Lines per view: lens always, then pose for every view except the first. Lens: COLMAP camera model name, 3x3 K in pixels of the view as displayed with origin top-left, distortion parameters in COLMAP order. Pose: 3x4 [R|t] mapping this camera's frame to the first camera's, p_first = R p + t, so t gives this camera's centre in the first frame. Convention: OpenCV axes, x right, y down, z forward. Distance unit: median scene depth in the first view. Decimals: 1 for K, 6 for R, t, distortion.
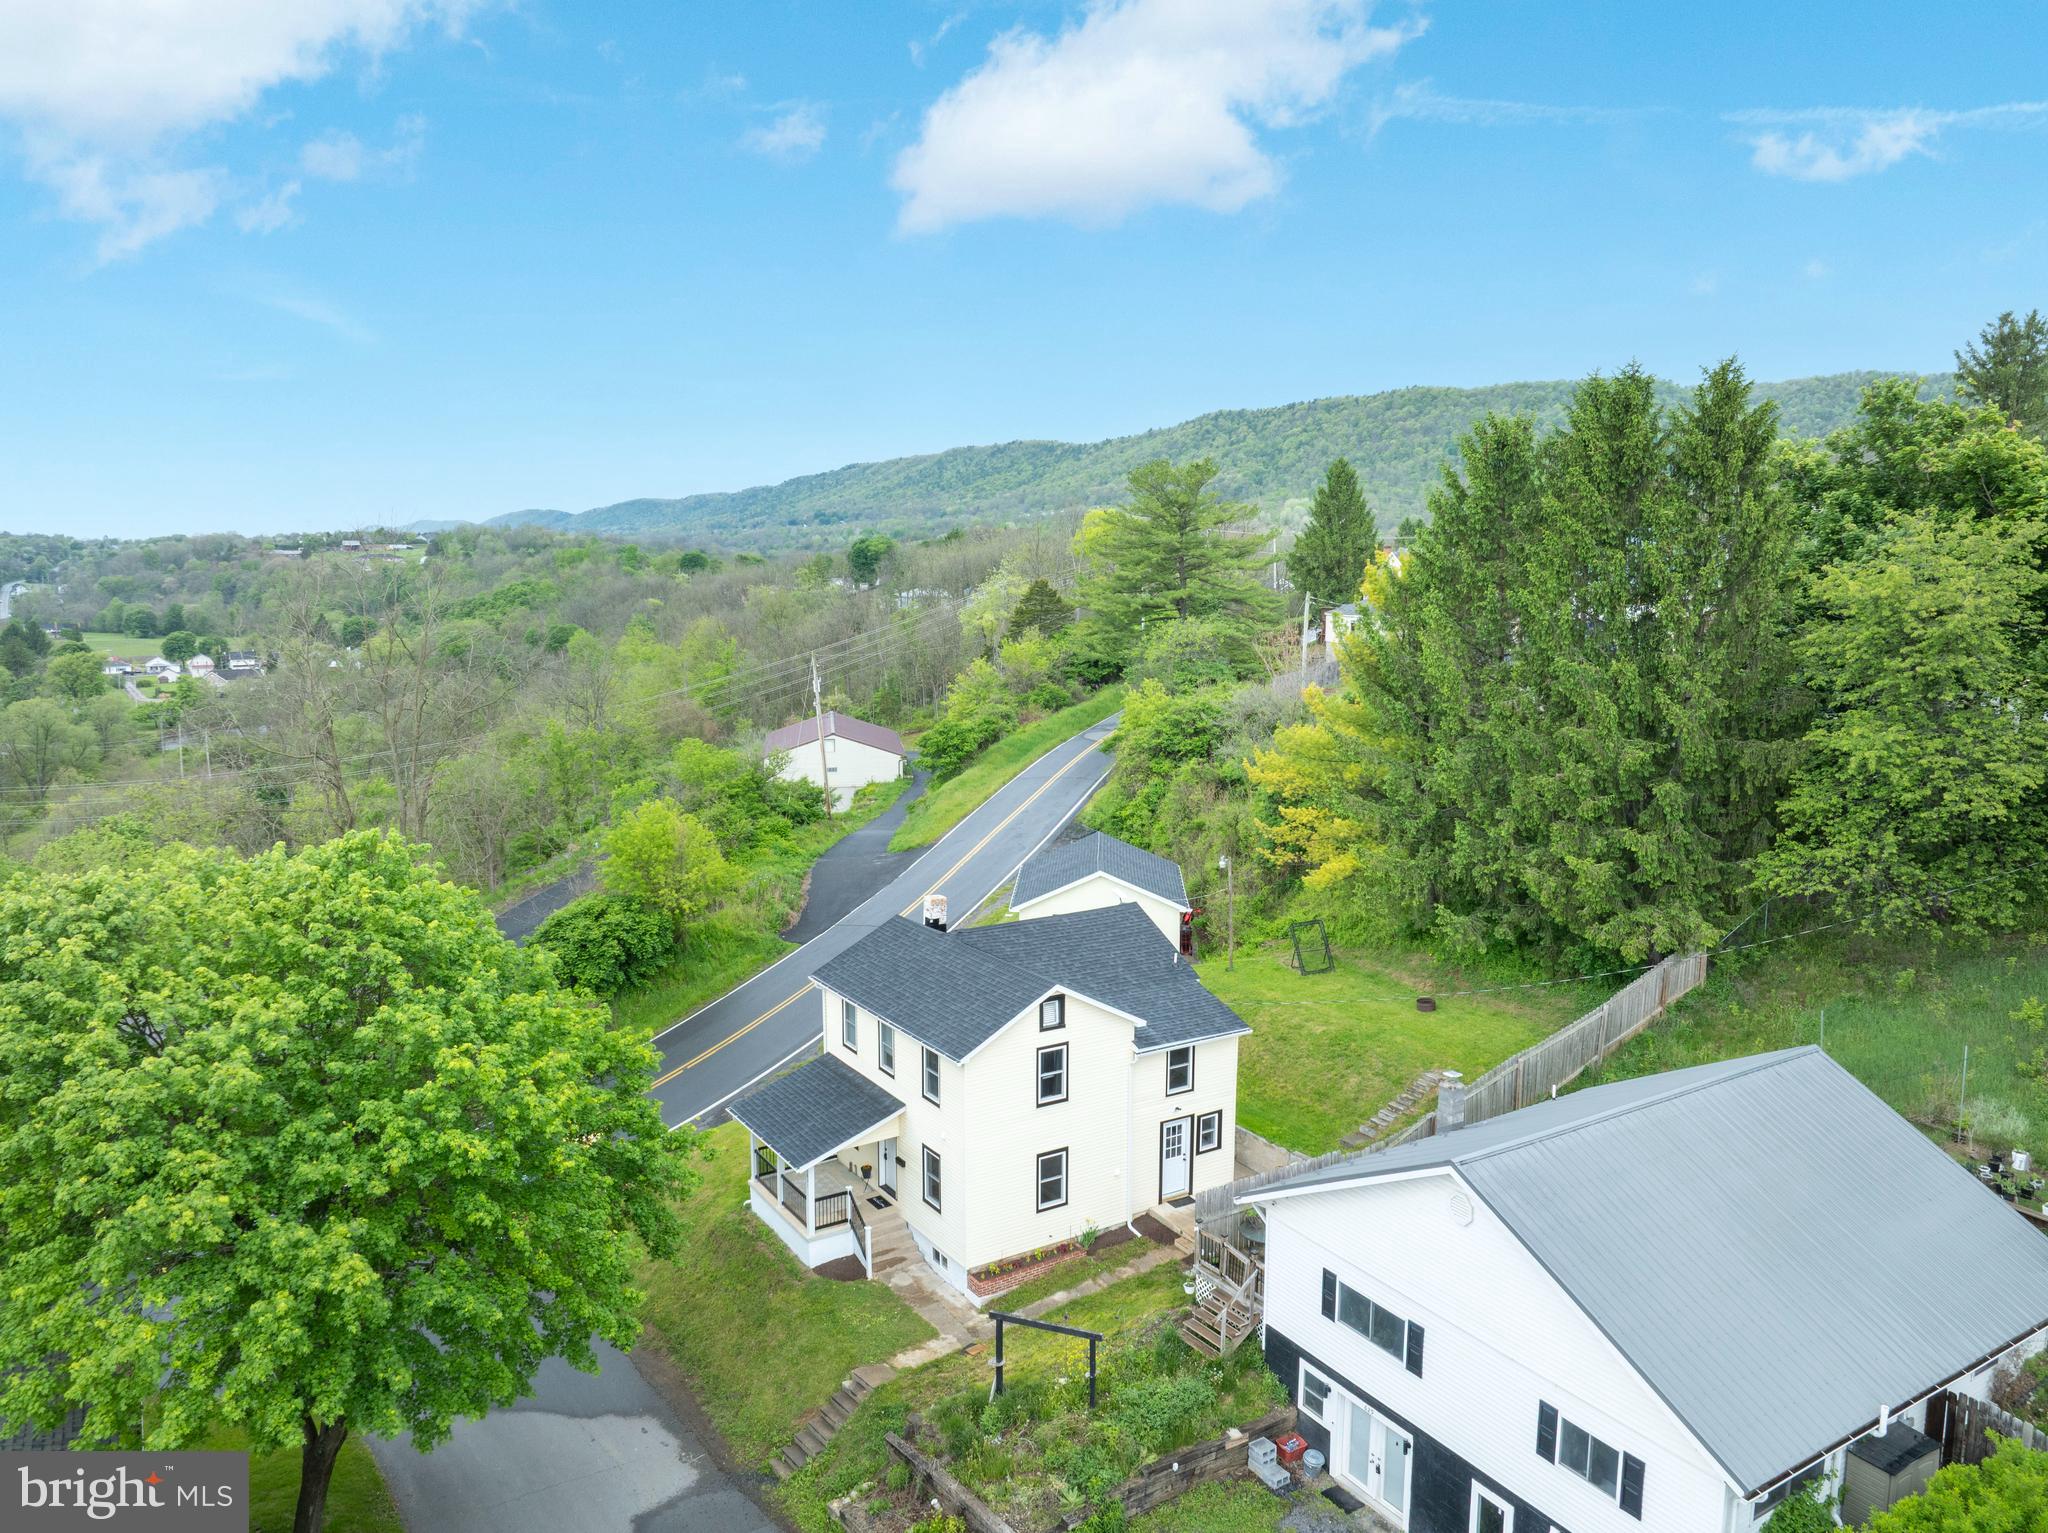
lens RADIAL K [[1443.5, 0, 1024.0], [0, 1443.5, 766.5], [0, 0, 1]] dist [-0.000488, -0.039996]
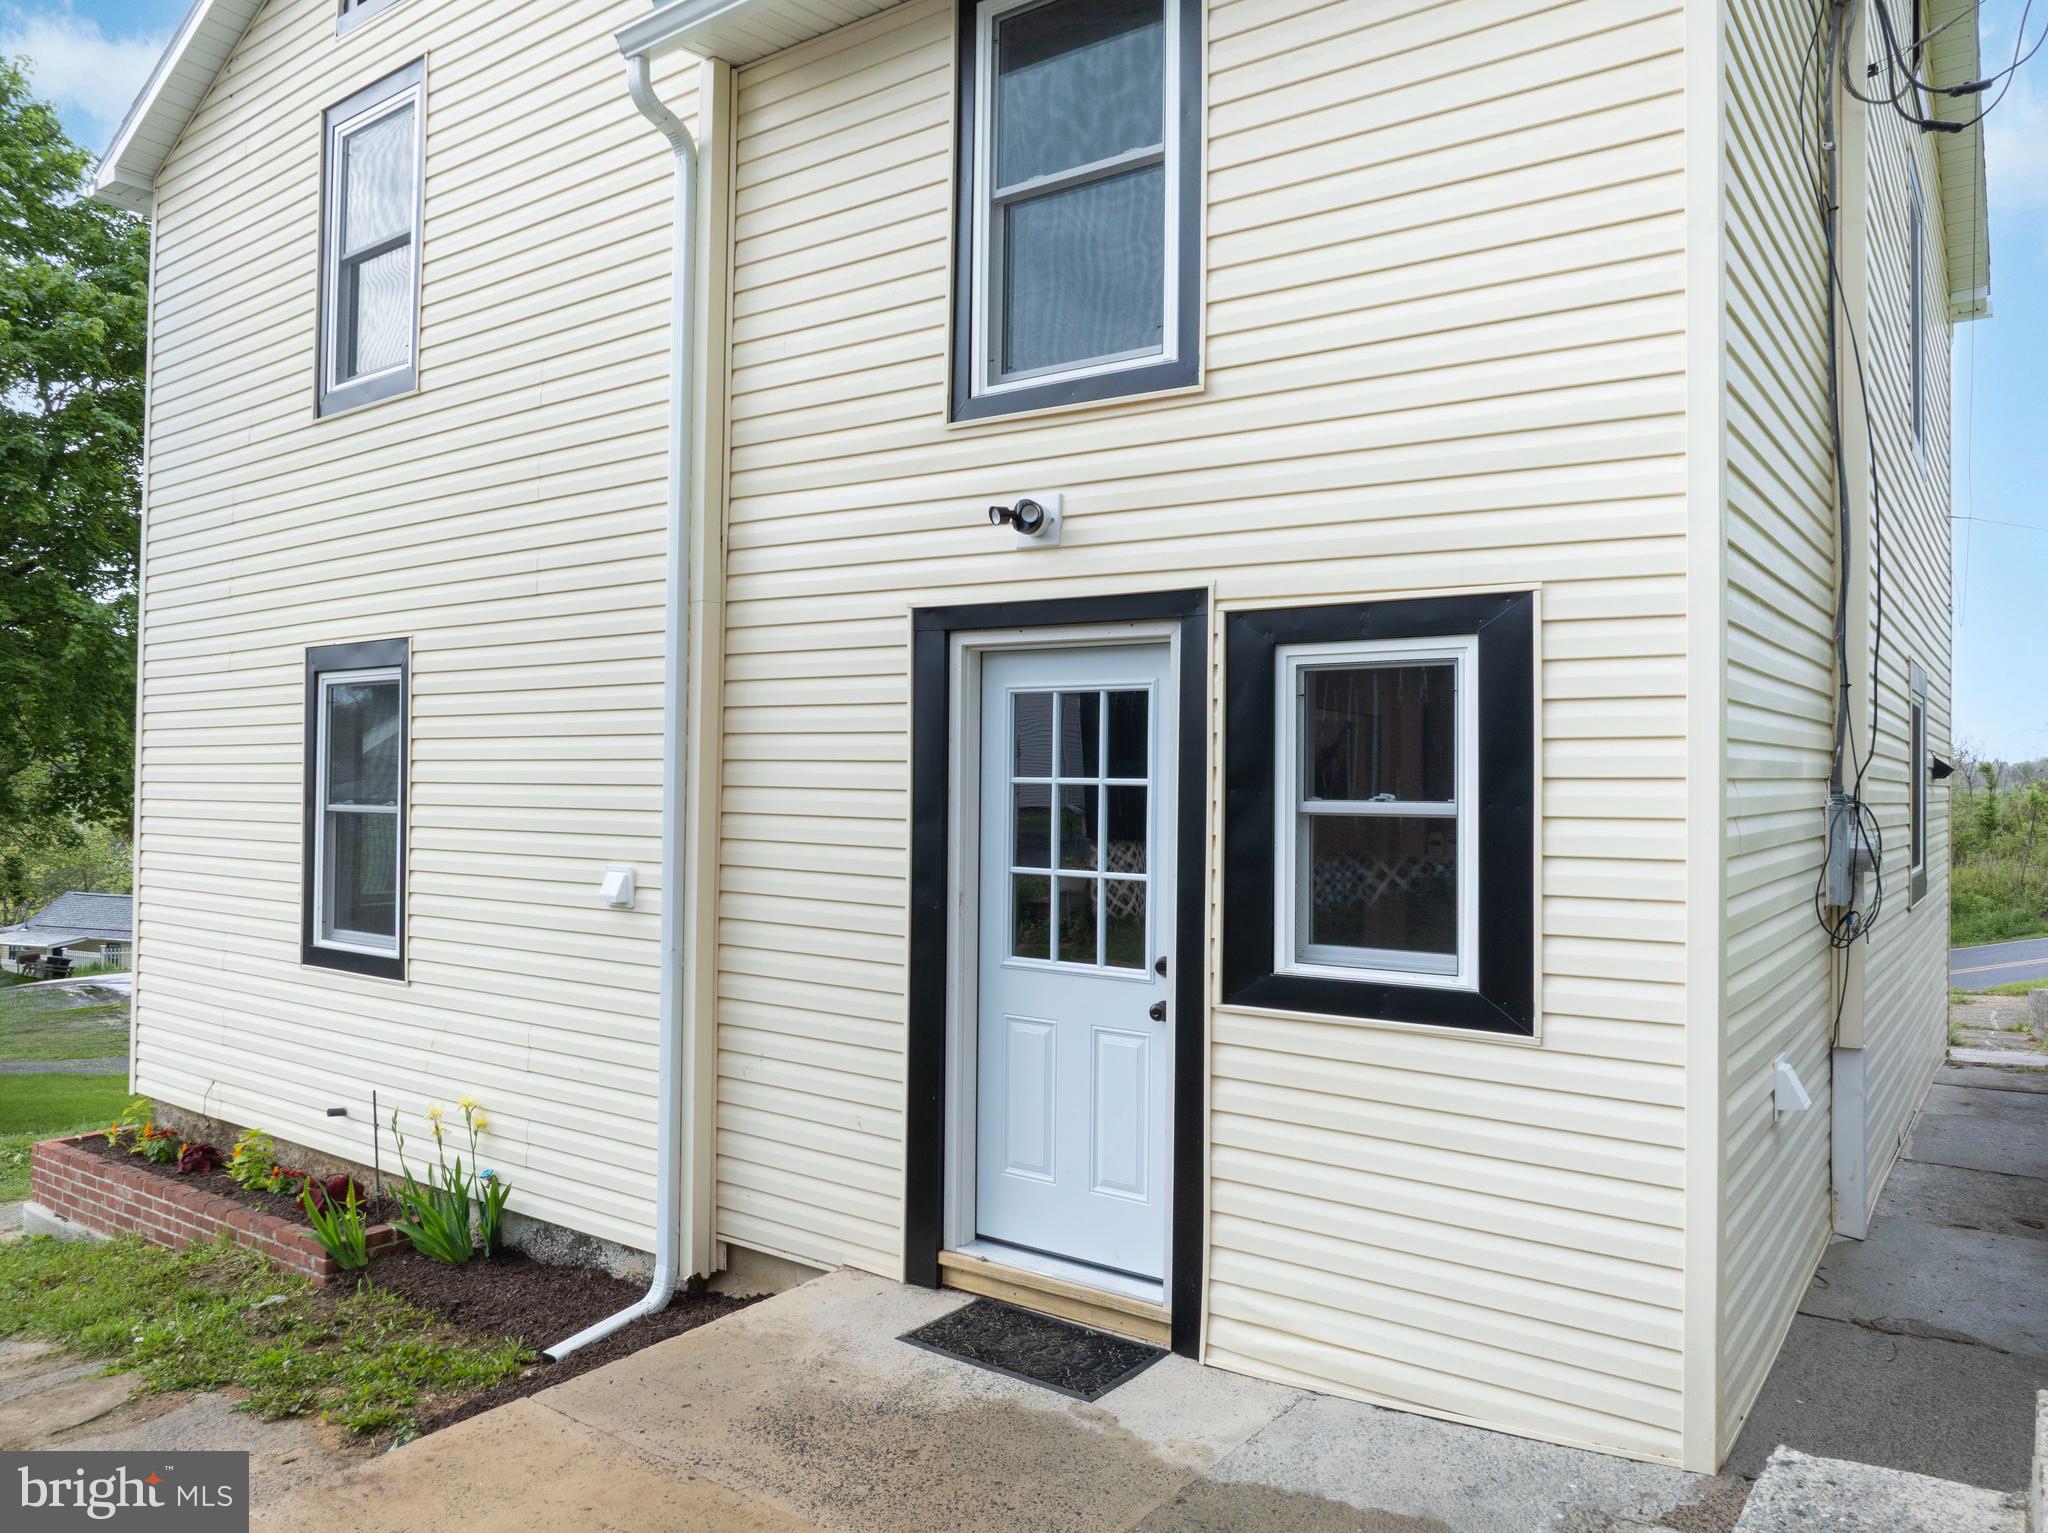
lens RADIAL K [[1435.9, 0, 1024.0], [0, 1435.9, 766.5], [0, 0, 1]] dist [-0.047668, 0.016662]
pose [[0.379227, 0.000552, -0.925304, 0.223012], [-0.137902, 0.988866, -0.055928, 0.272029], [0.914970, 0.148811, 0.375080, 0.984611]]
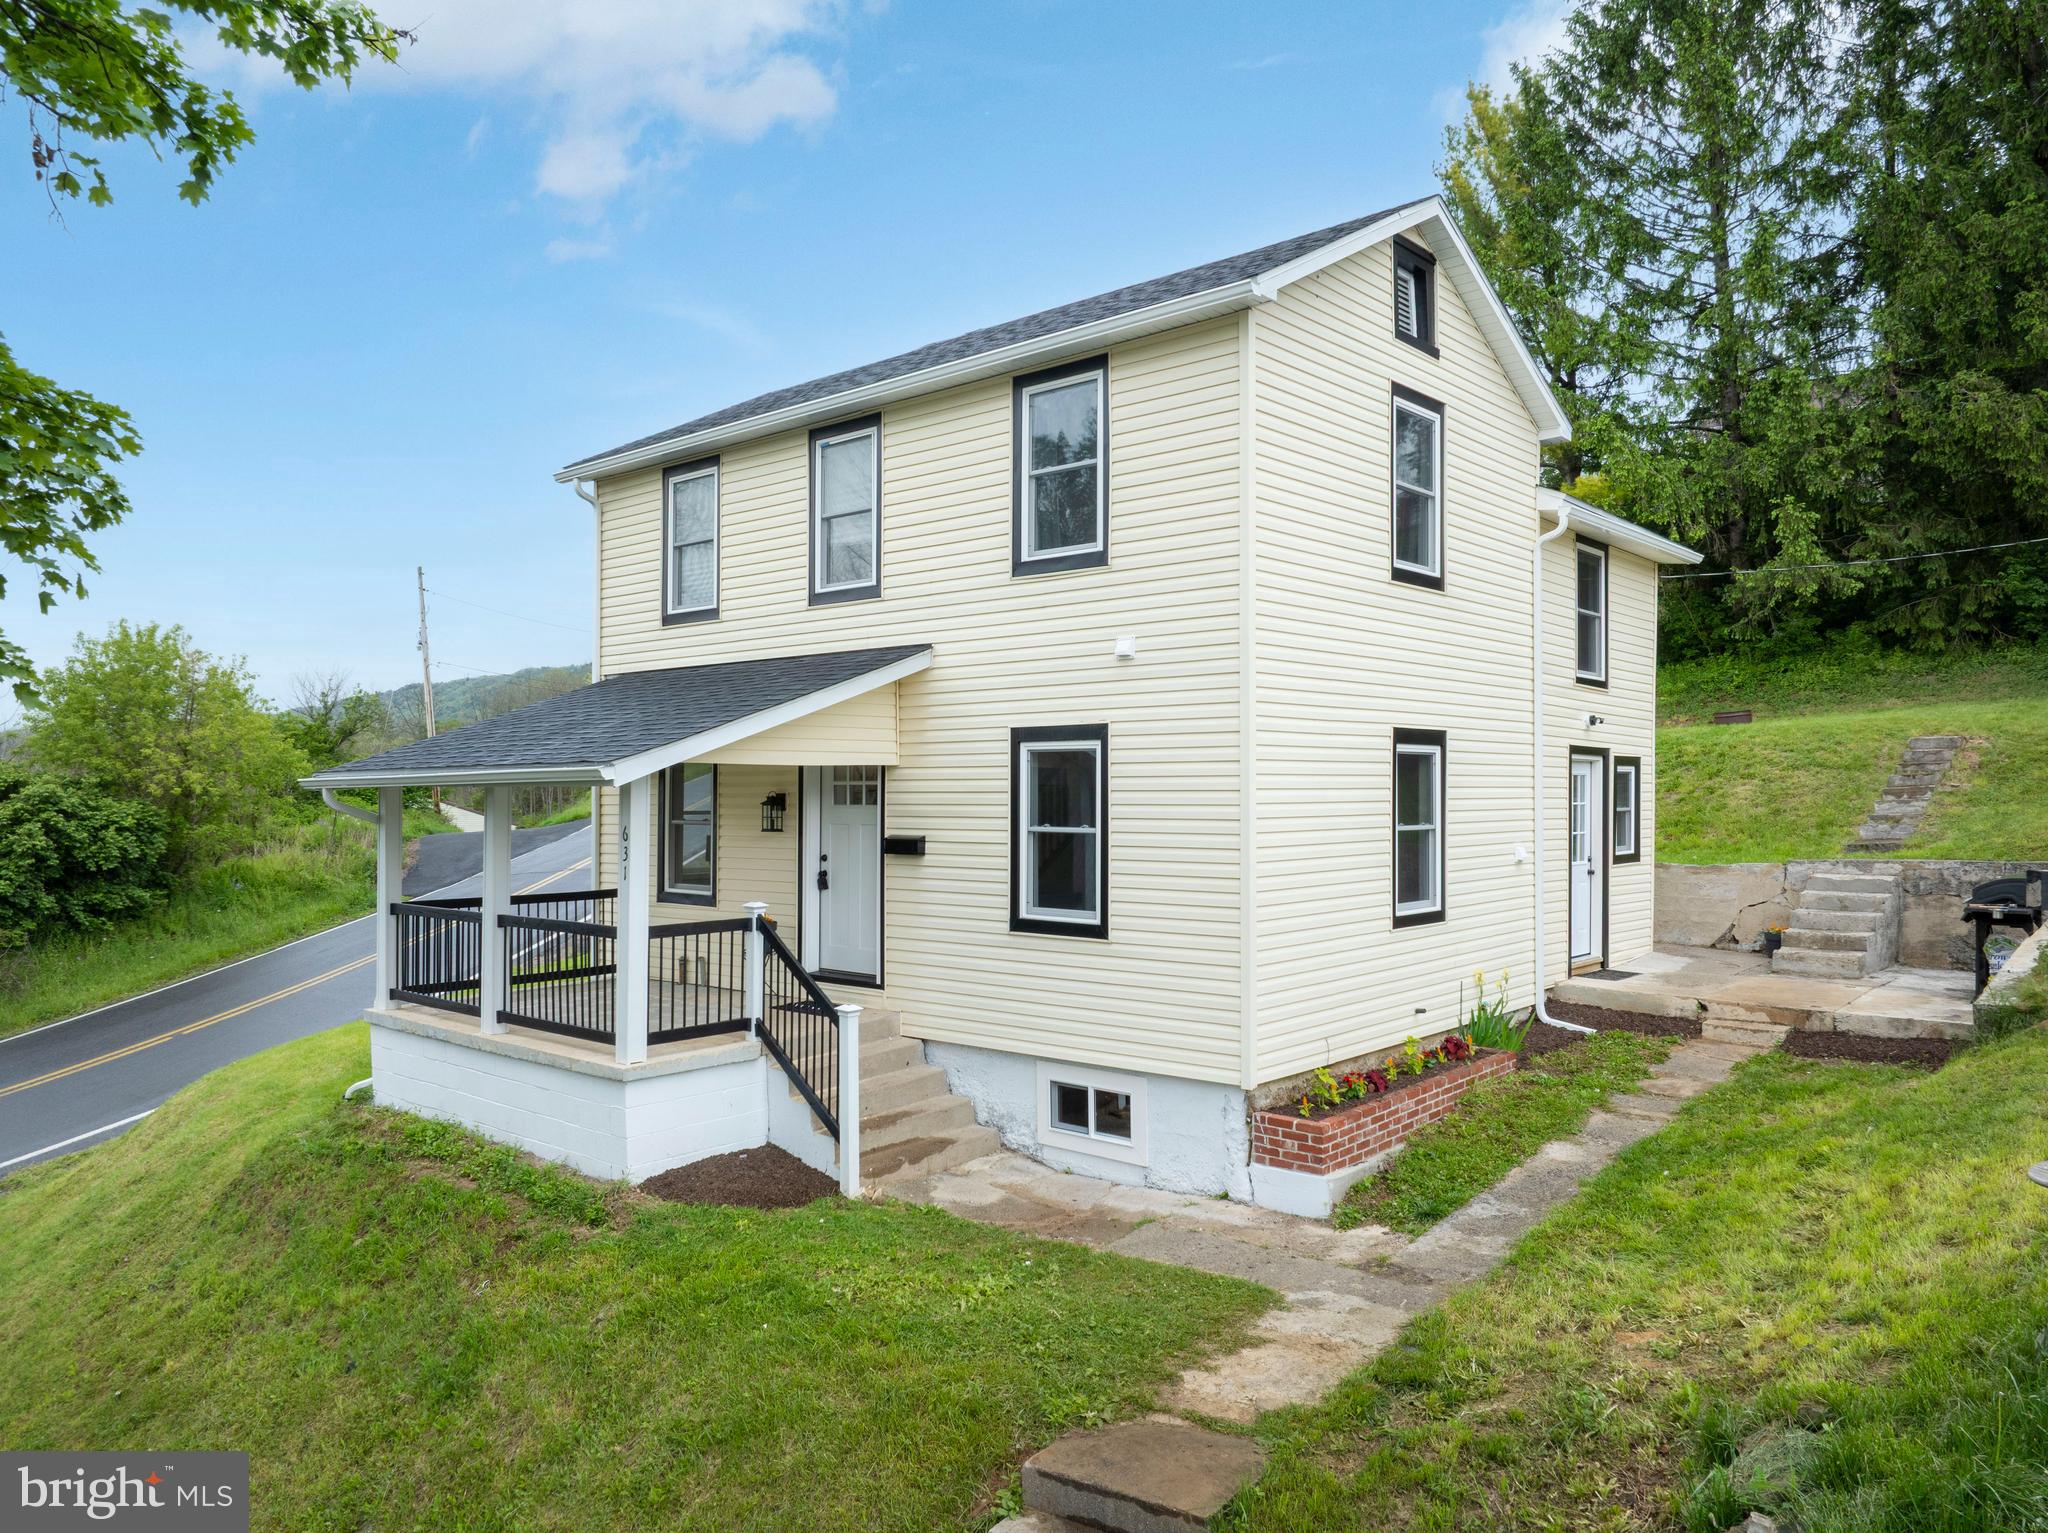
lens RADIAL K [[1432.2, 0, 1024.0], [0, 1432.2, 766.5], [0, 0, 1]] dist [-0.032863, 0.002059]
pose [[0.958003, 0.007899, 0.286648, -0.153230], [0.038266, 0.987159, -0.155090, 0.311347], [-0.284192, 0.159546, 0.945399, 0.702835]]
